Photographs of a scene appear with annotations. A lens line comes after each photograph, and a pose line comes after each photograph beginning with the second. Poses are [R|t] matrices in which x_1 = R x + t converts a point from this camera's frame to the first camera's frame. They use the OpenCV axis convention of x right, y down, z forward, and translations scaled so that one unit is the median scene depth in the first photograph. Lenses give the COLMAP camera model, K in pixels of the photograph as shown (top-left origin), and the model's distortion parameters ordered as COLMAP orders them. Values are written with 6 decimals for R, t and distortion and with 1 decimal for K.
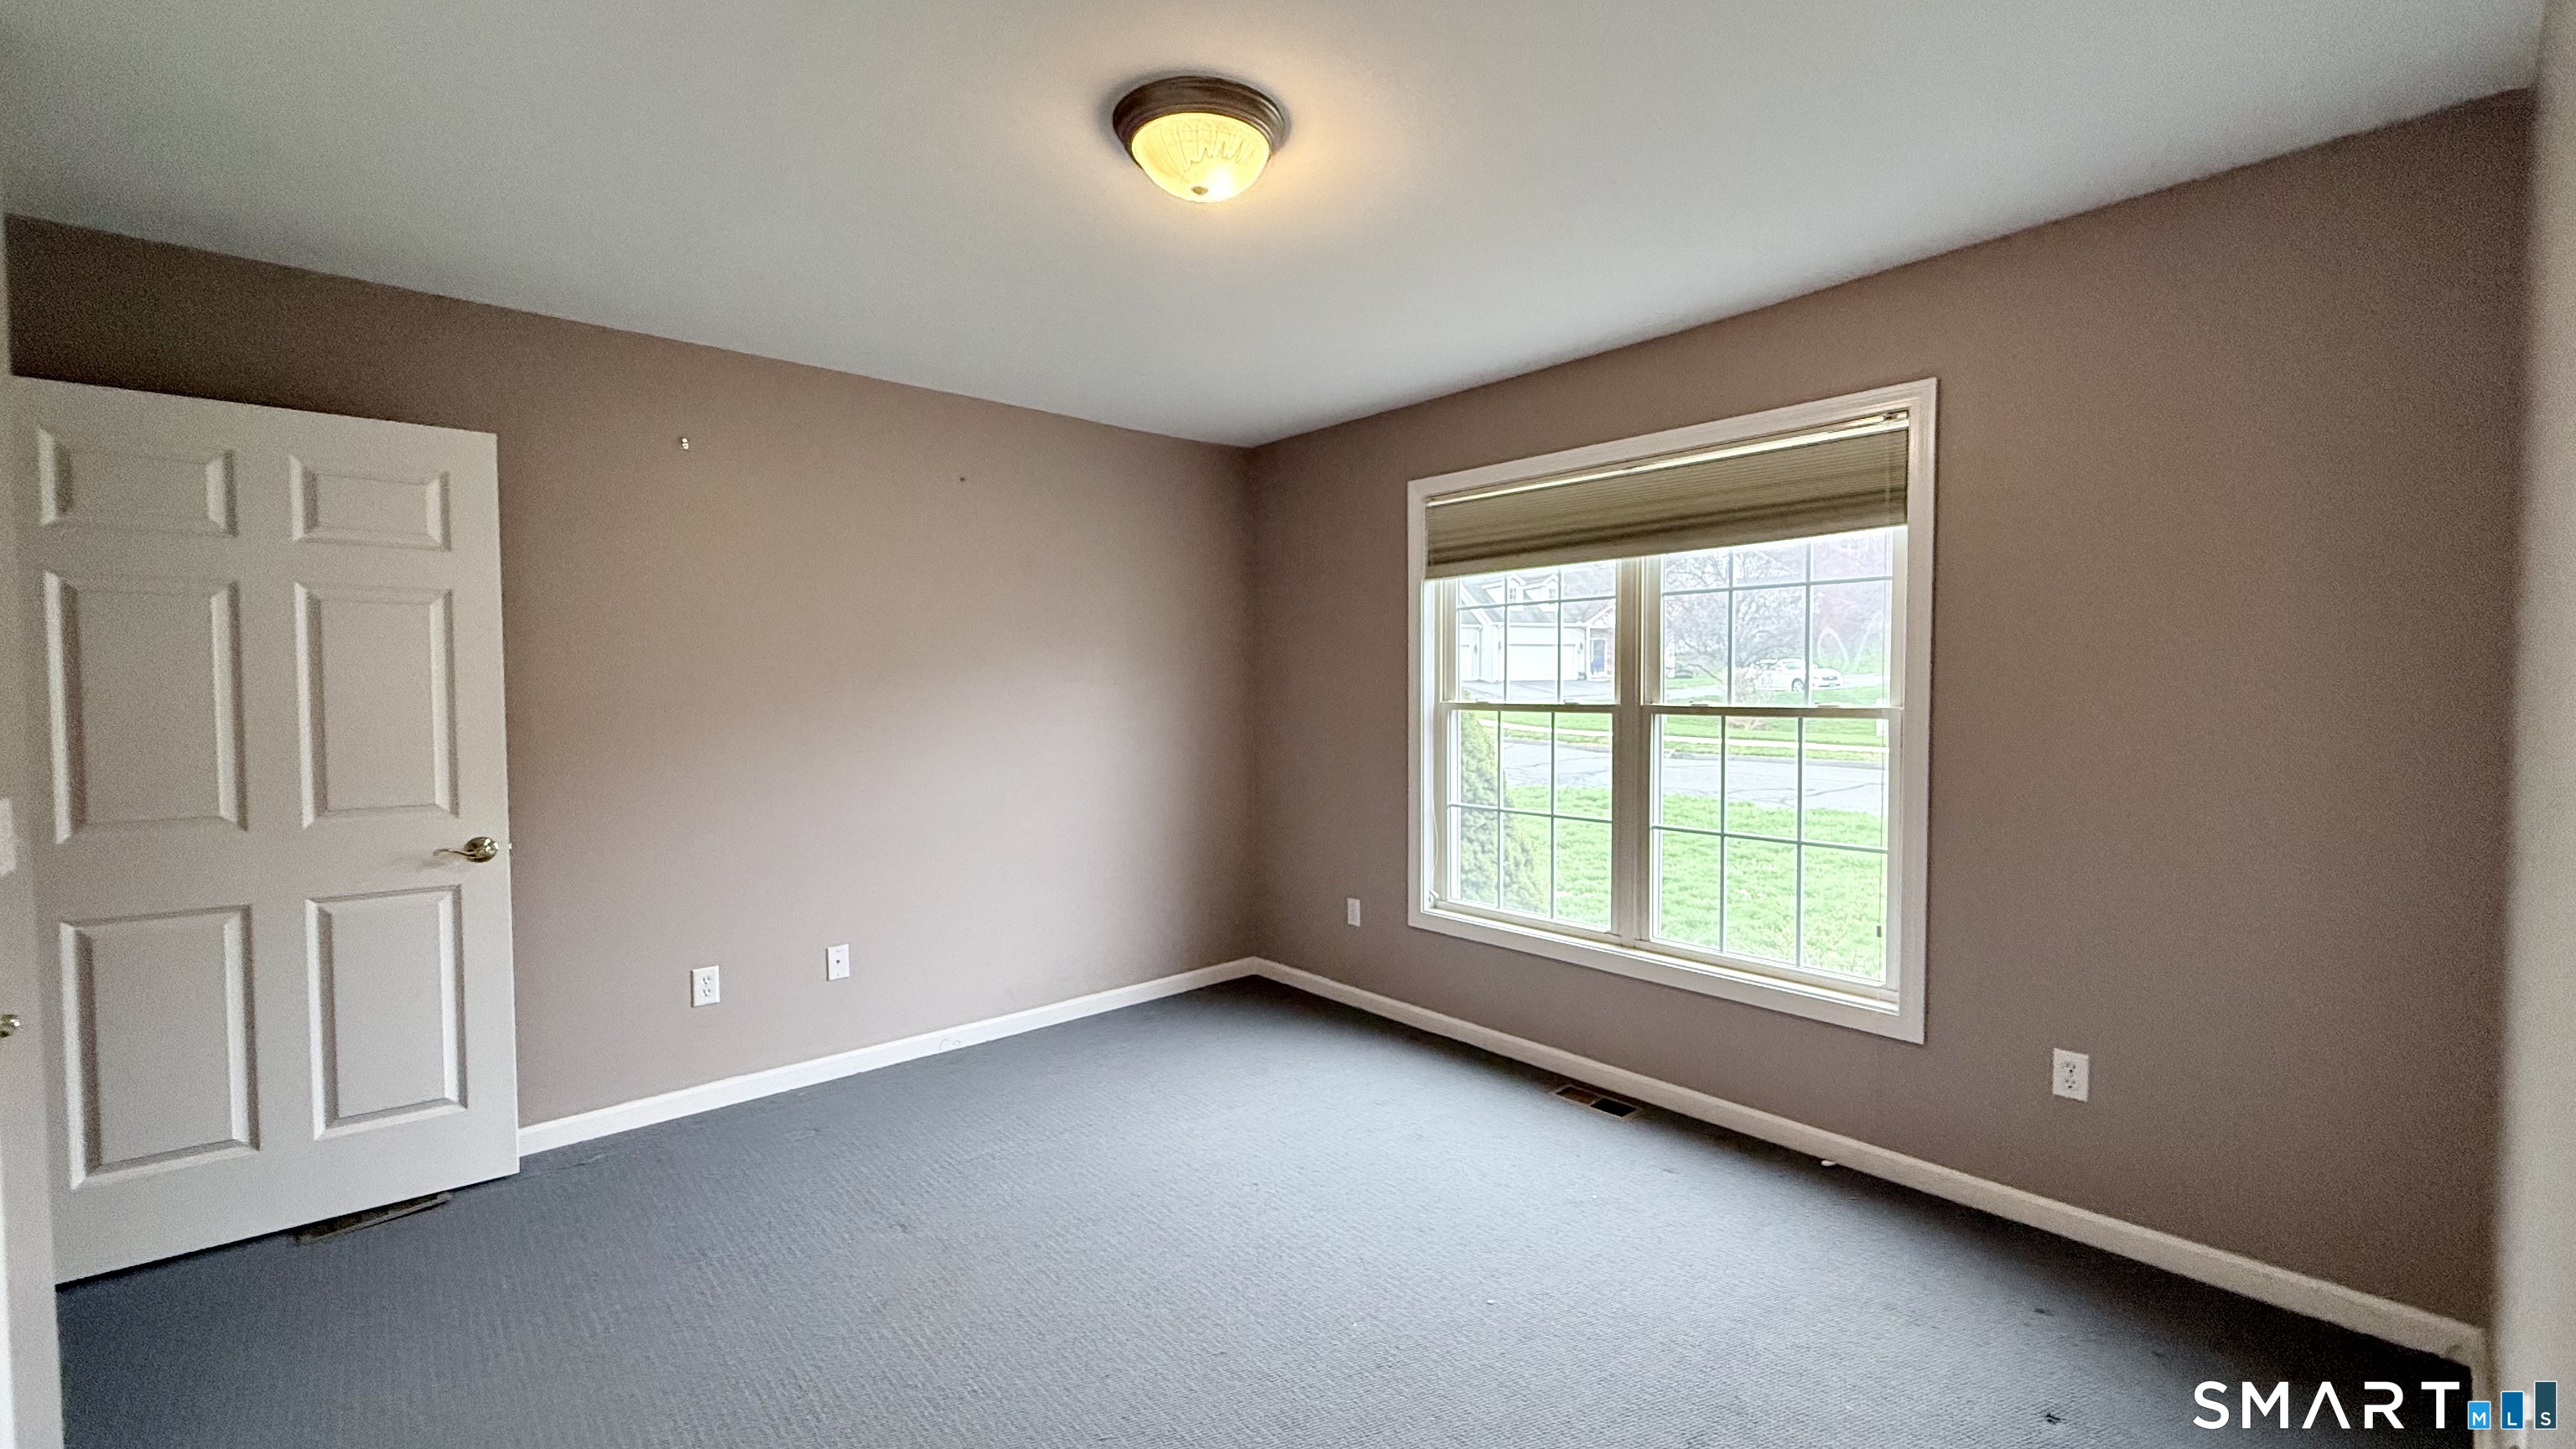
lens RADIAL K [[1027.5, 0, 1284.6], [0, 1027.5, 725.6], [0, 0, 1]] dist [-0.000138, 0.000618]
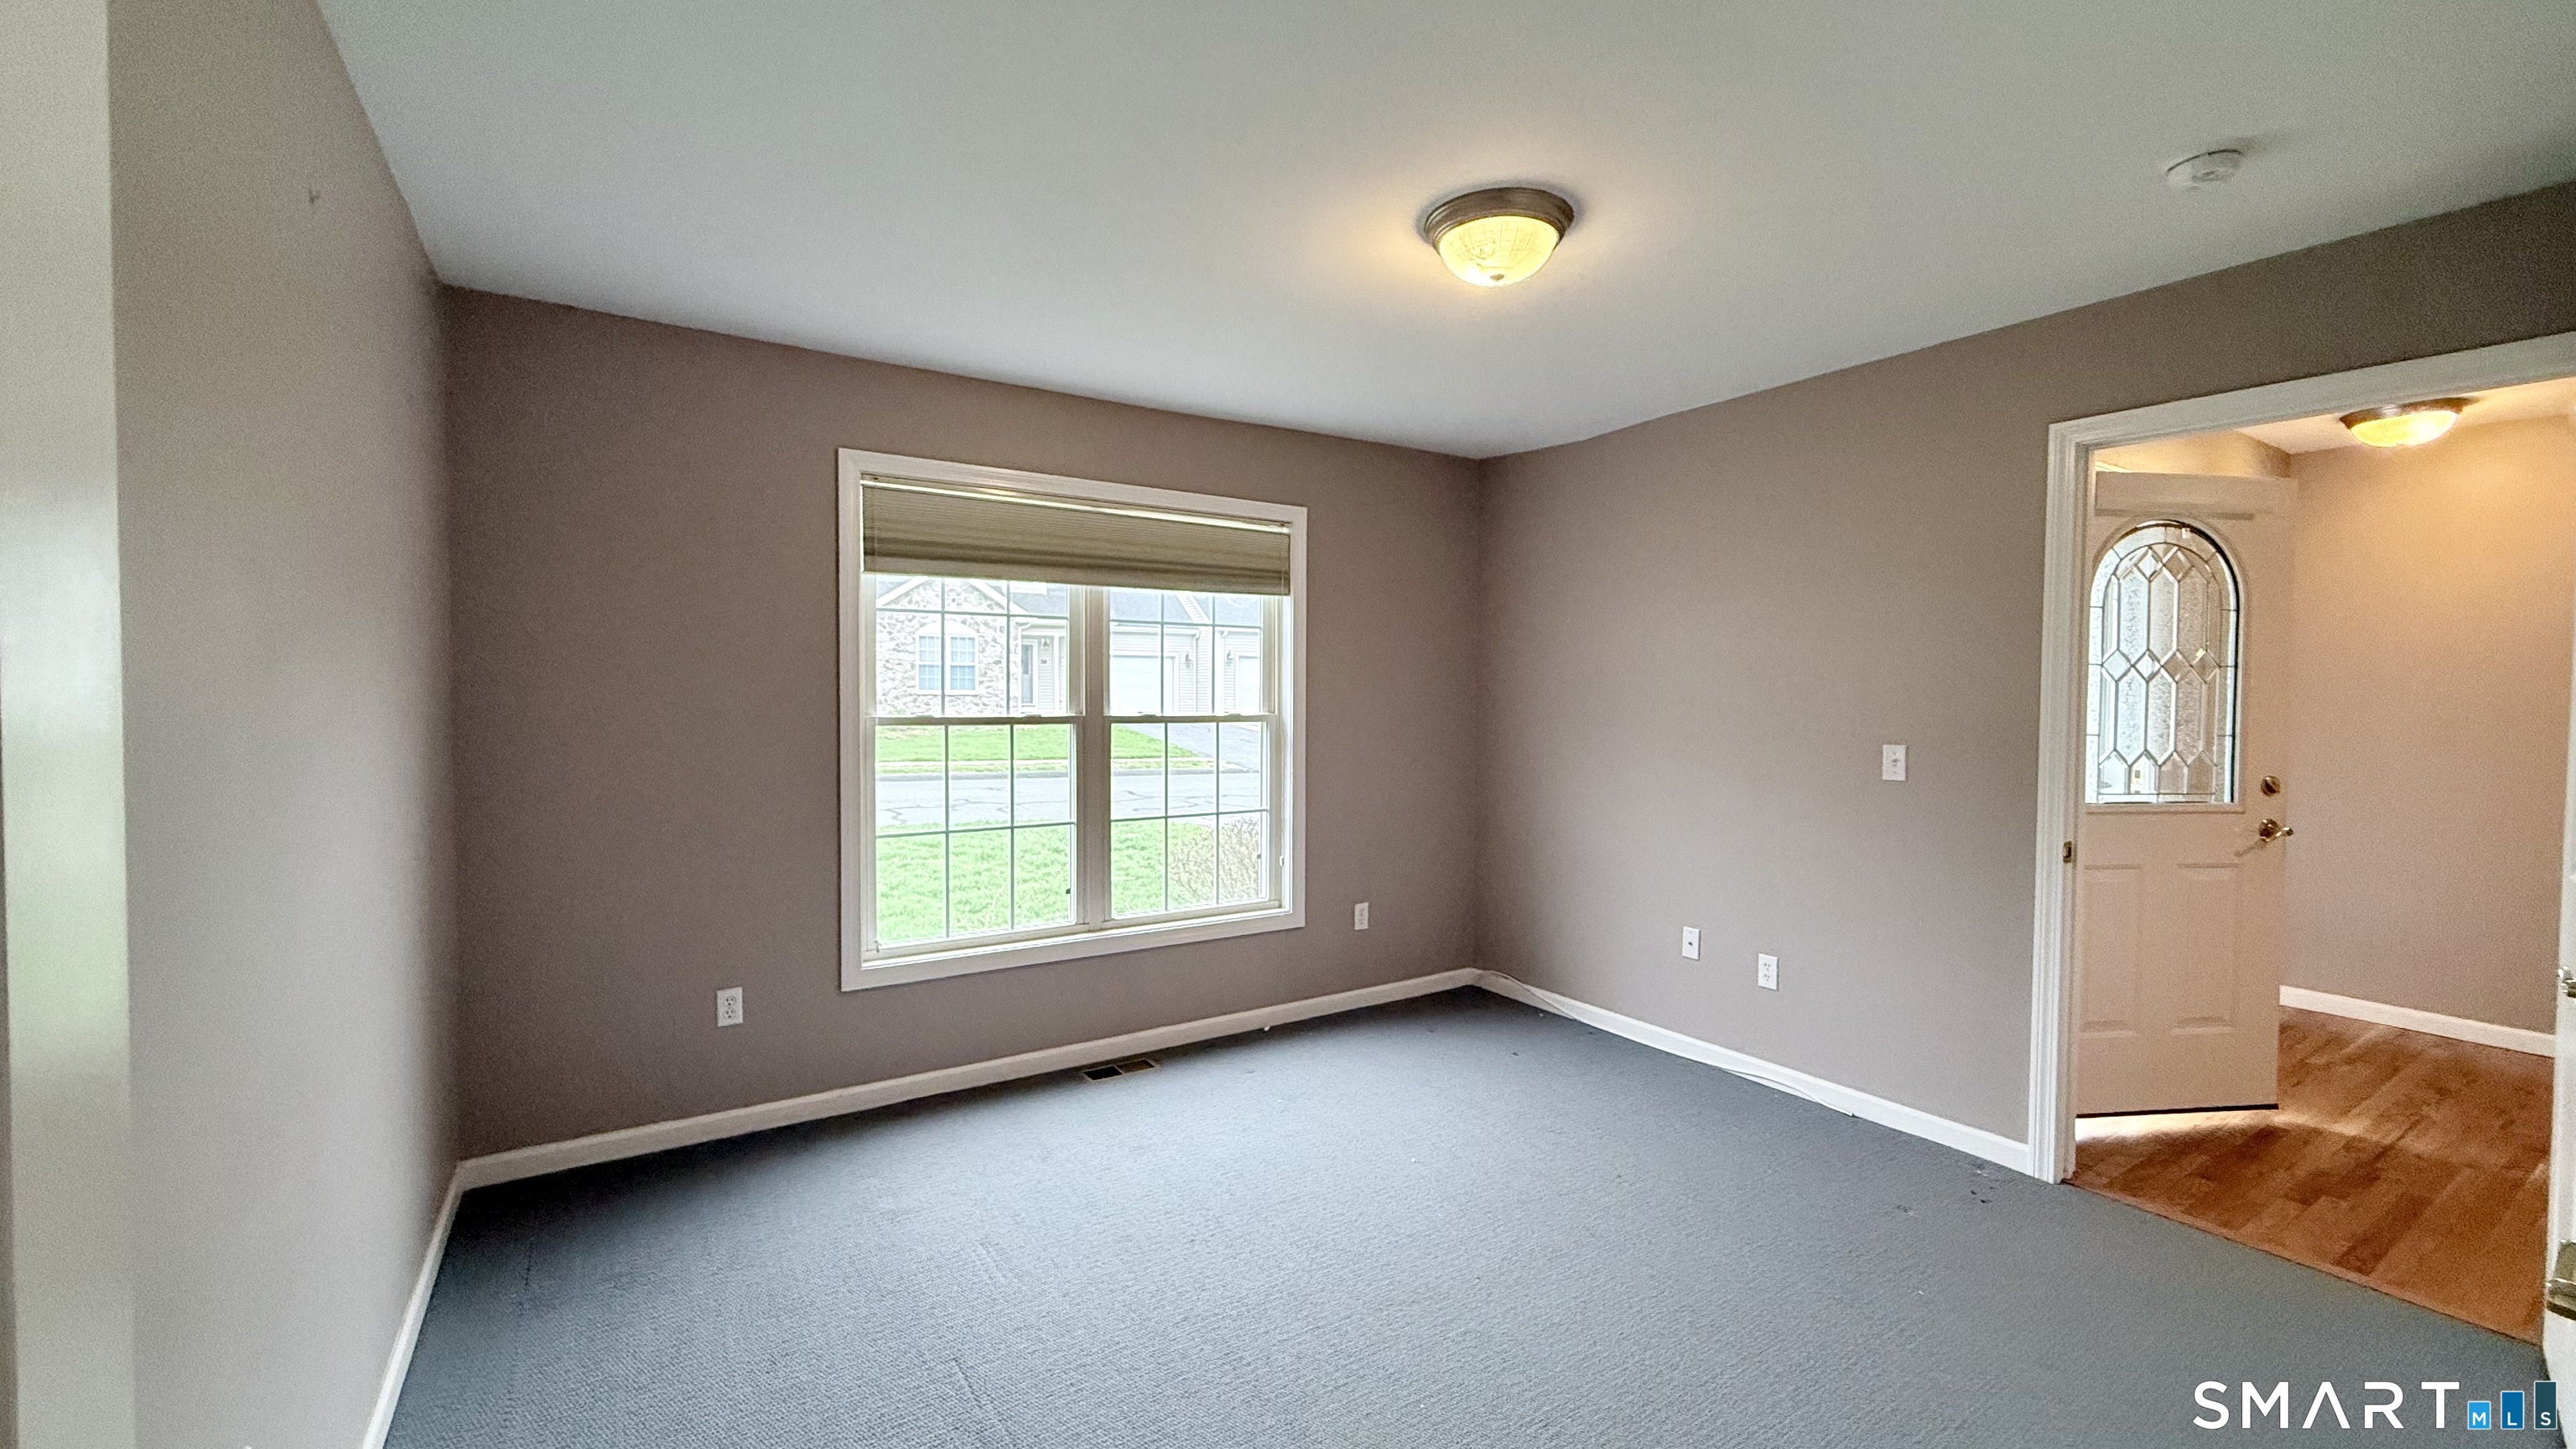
lens RADIAL K [[1027.5, 0, 1284.6], [0, 1027.5, 725.6], [0, 0, 1]] dist [-0.000138, 0.000618]
pose [[0.142295, -0.024769, 0.989514, -0.737249], [0.031504, 0.999294, 0.020483, -0.025945], [-0.989323, 0.028259, 0.142975, 0.620123]]
